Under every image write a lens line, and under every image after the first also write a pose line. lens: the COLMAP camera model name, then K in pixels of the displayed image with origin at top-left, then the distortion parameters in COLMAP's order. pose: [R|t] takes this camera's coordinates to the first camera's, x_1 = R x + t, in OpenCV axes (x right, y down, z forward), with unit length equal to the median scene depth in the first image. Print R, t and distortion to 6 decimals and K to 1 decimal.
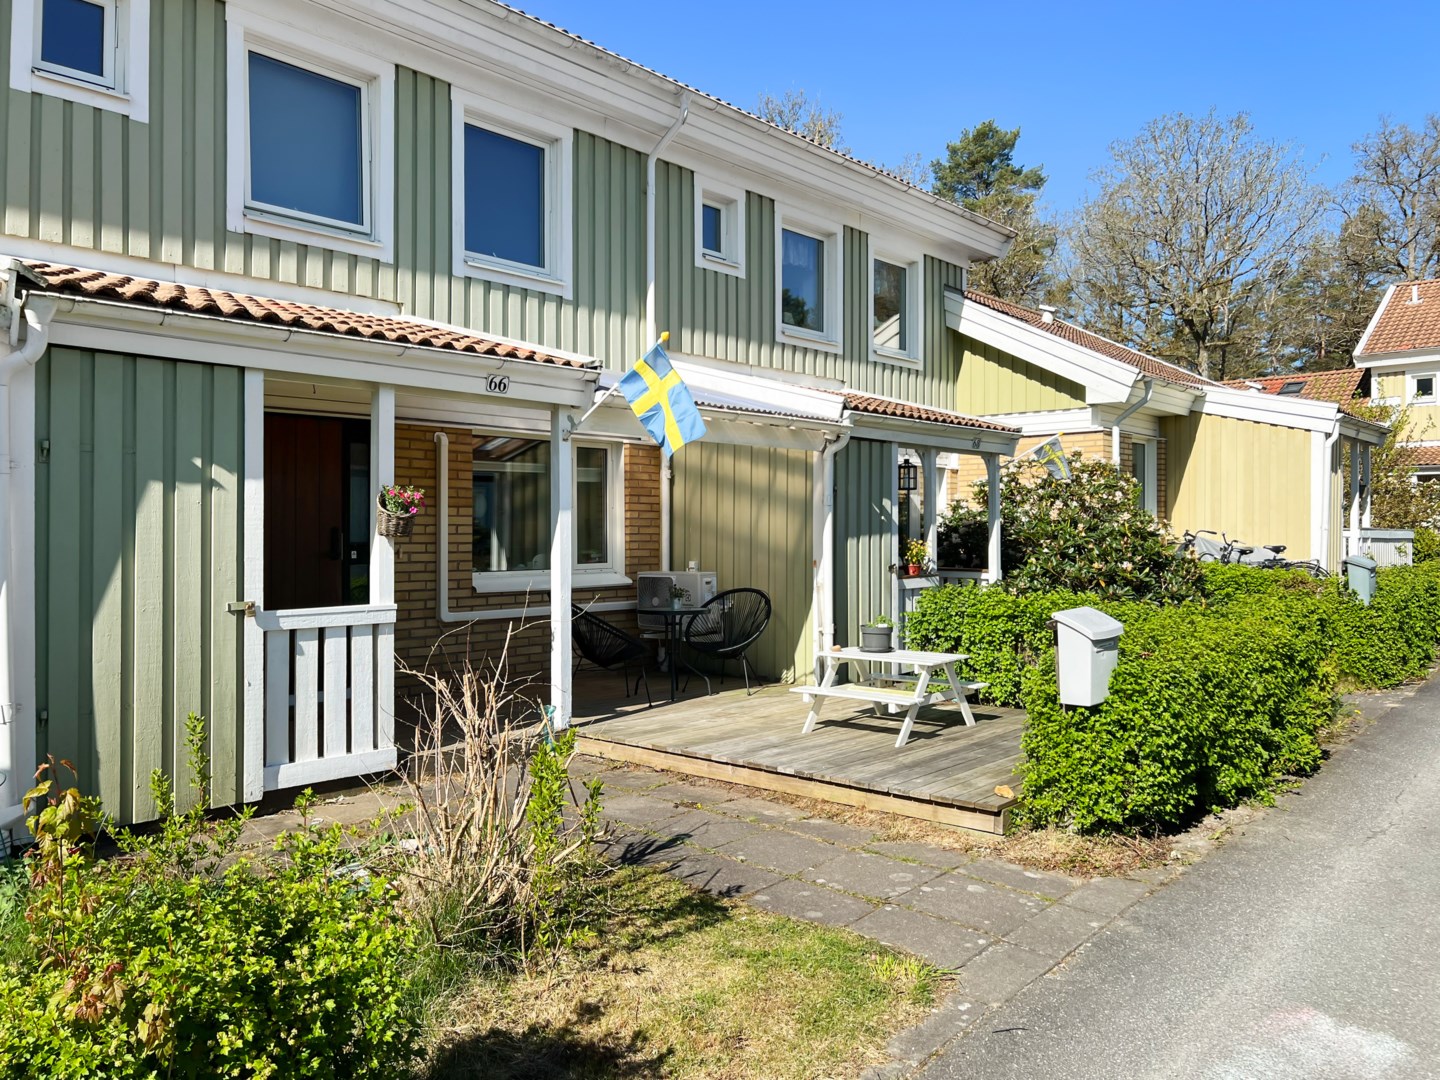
lens RADIAL K [[1096.2, 0, 720.4], [0, 1096.2, 512.5], [0, 0, 1]] dist [-0.042427, 0.062314]
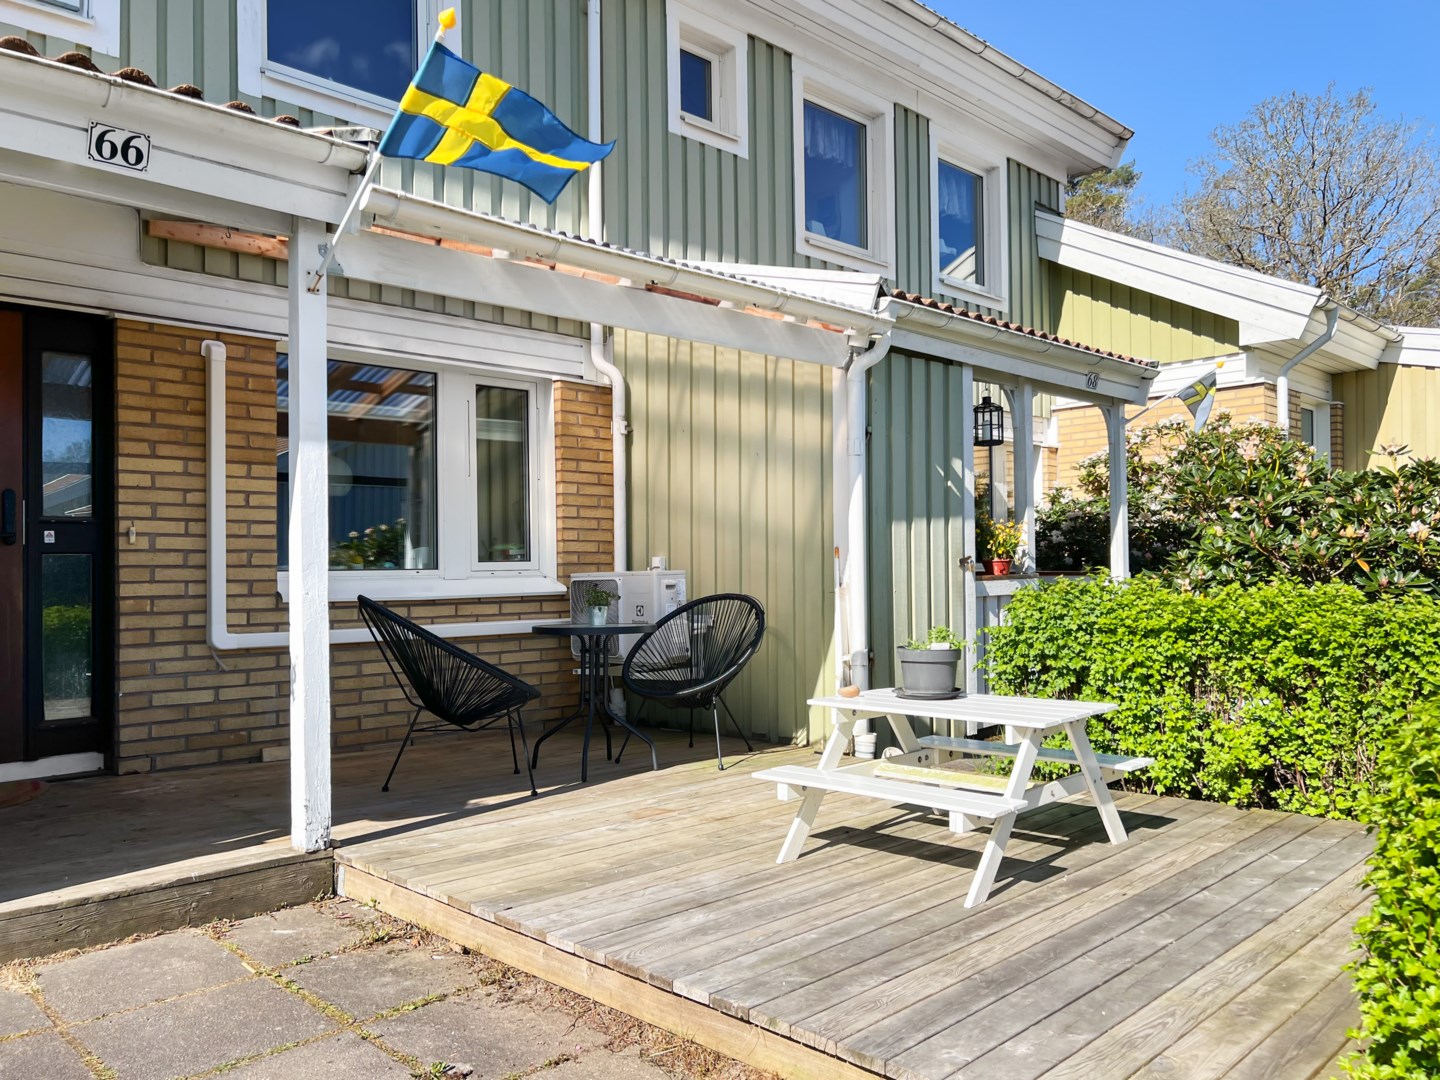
lens RADIAL K [[1096.7, 0, 719.8], [0, 1096.7, 554.9], [0, 0, 1]] dist [-0.066072, 0.100916]
pose [[0.997126, -0.013373, -0.074565, 0.062211], [0.013618, 0.999903, 0.002768, 0.042823], [0.074521, -0.003775, 0.997212, 0.358061]]
